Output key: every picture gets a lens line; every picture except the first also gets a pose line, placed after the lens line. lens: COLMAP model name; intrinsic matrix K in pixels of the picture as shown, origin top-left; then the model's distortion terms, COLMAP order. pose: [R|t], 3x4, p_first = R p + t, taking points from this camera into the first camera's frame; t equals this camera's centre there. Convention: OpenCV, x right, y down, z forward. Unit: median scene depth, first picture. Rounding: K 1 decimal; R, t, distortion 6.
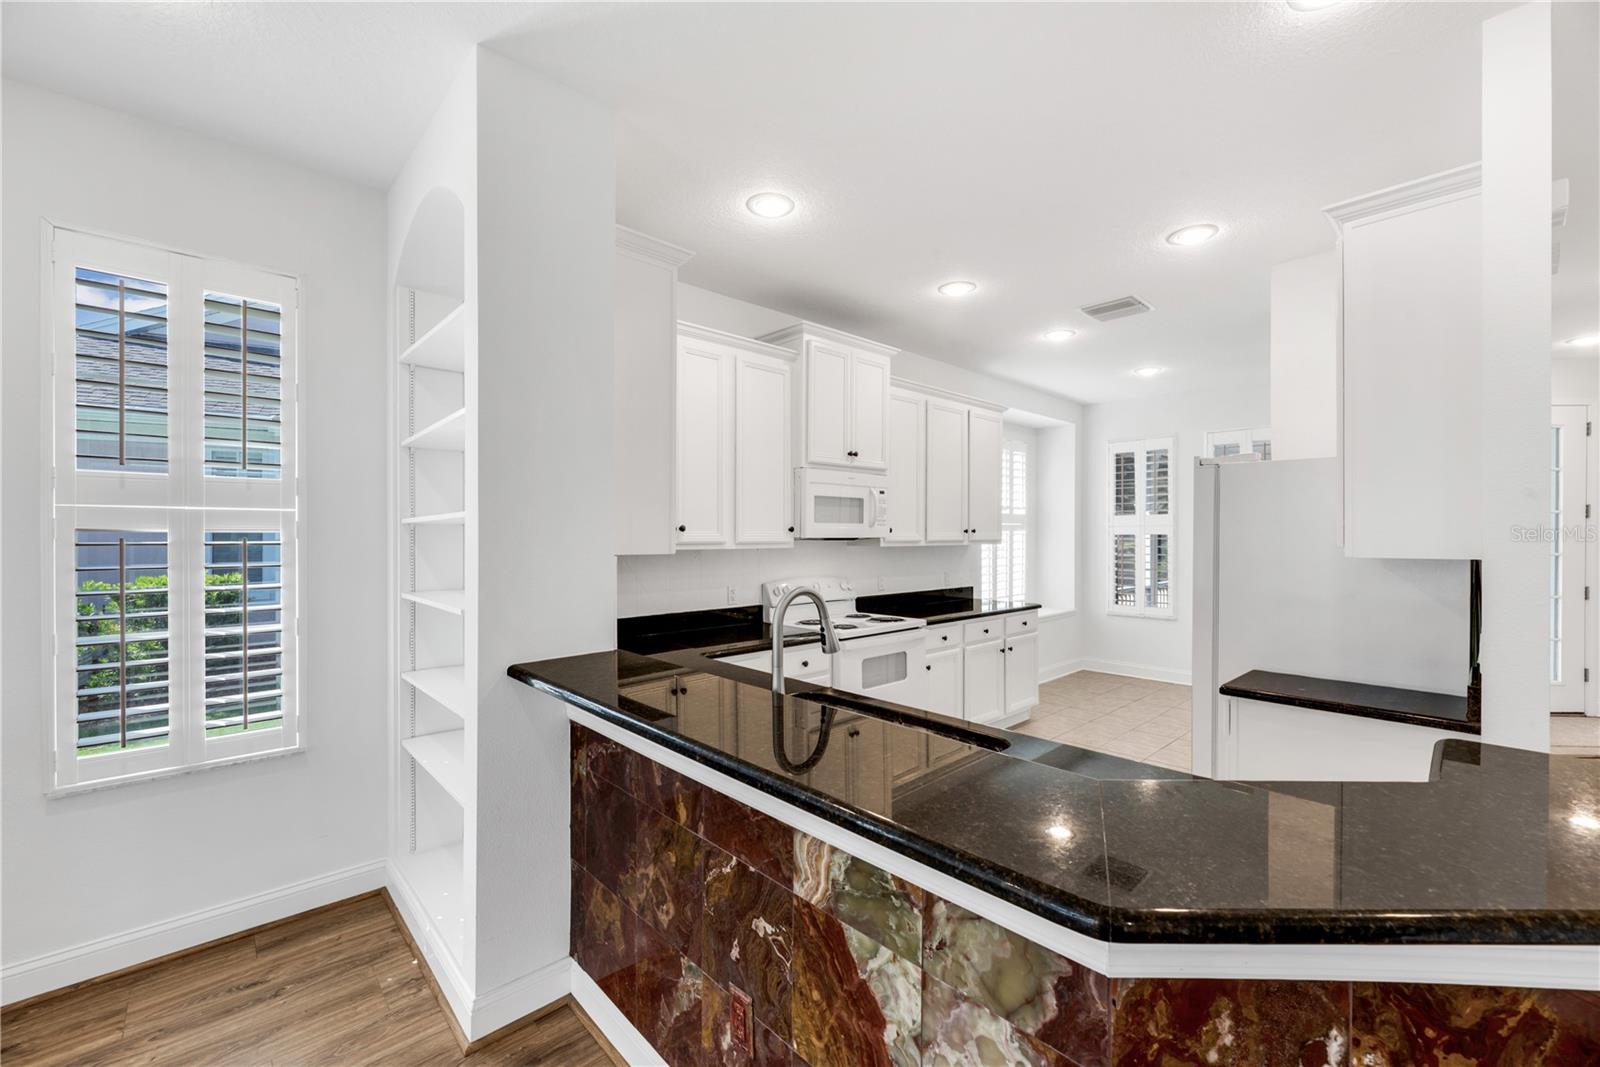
lens RADIAL K [[655.7, 0, 798.9], [0, 655.7, 531.6], [0, 0, 1]] dist [0.002813, -0.000199]
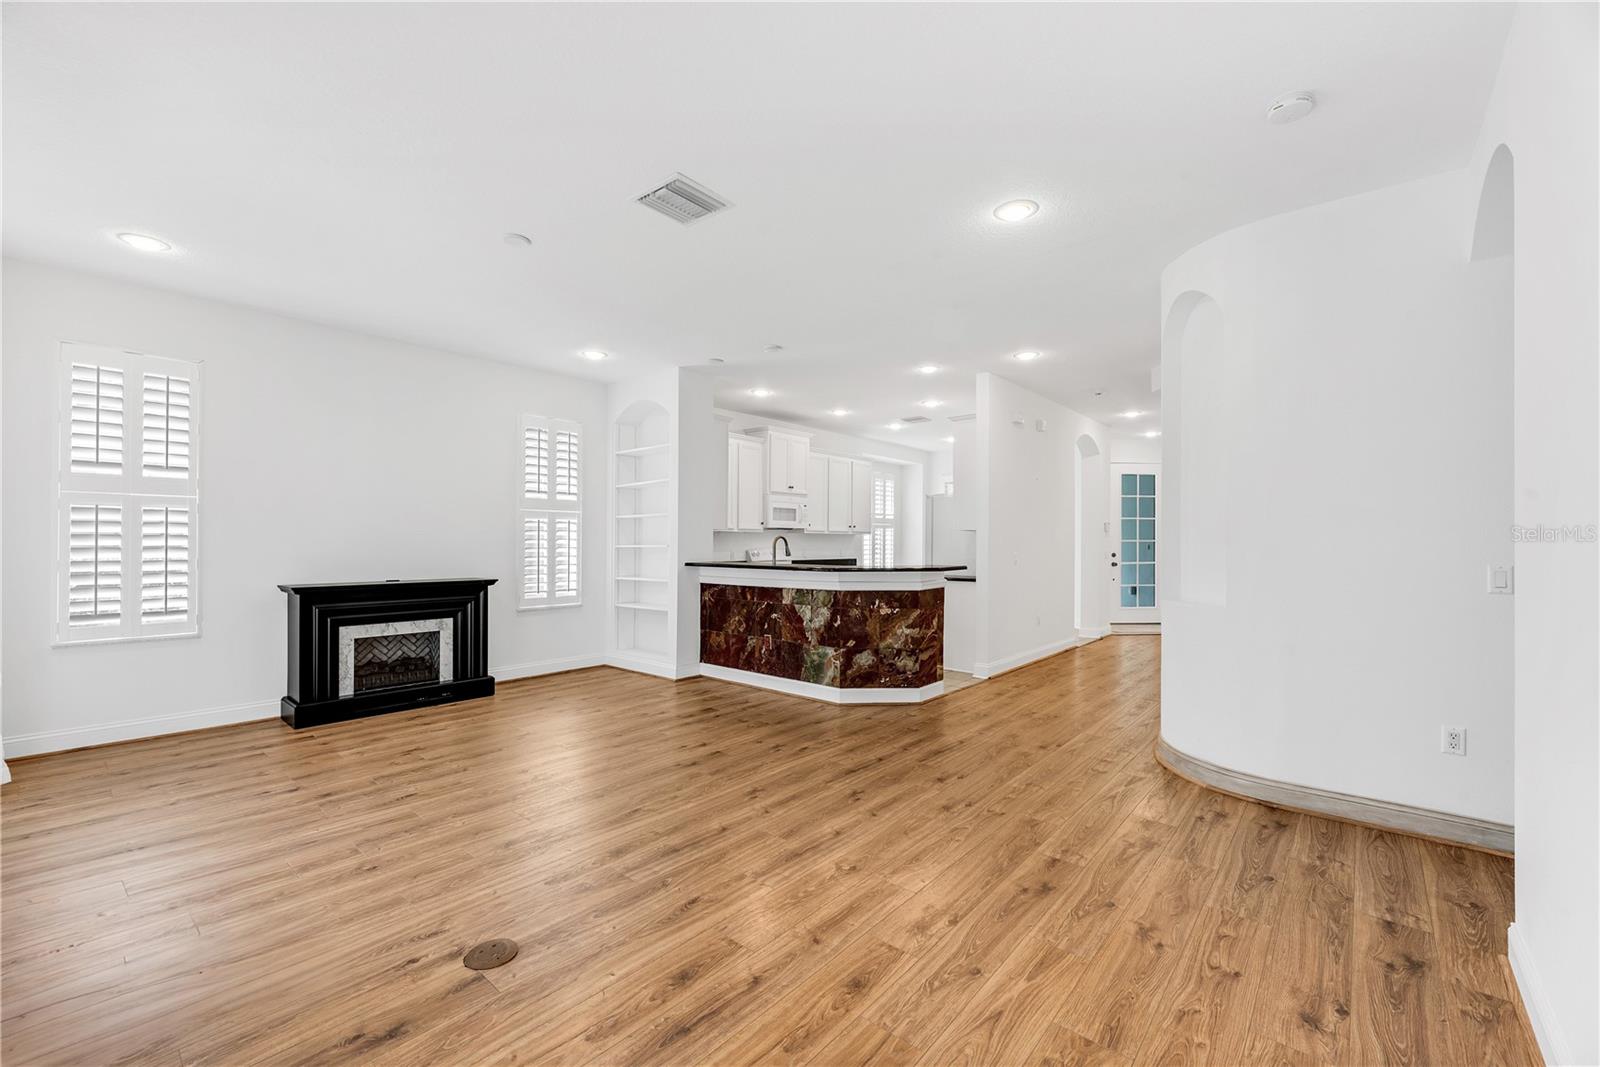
lens RADIAL K [[655.7, 0, 790.6], [0, 655.7, 536.1], [0, 0, 1]] dist [0.002813, -0.000199]
pose [[0.995181, 0.001815, 0.098040, -0.133105], [-0.001356, 0.999988, -0.004753, 0.049318], [-0.098047, 0.004597, 0.995171, -1.151643]]
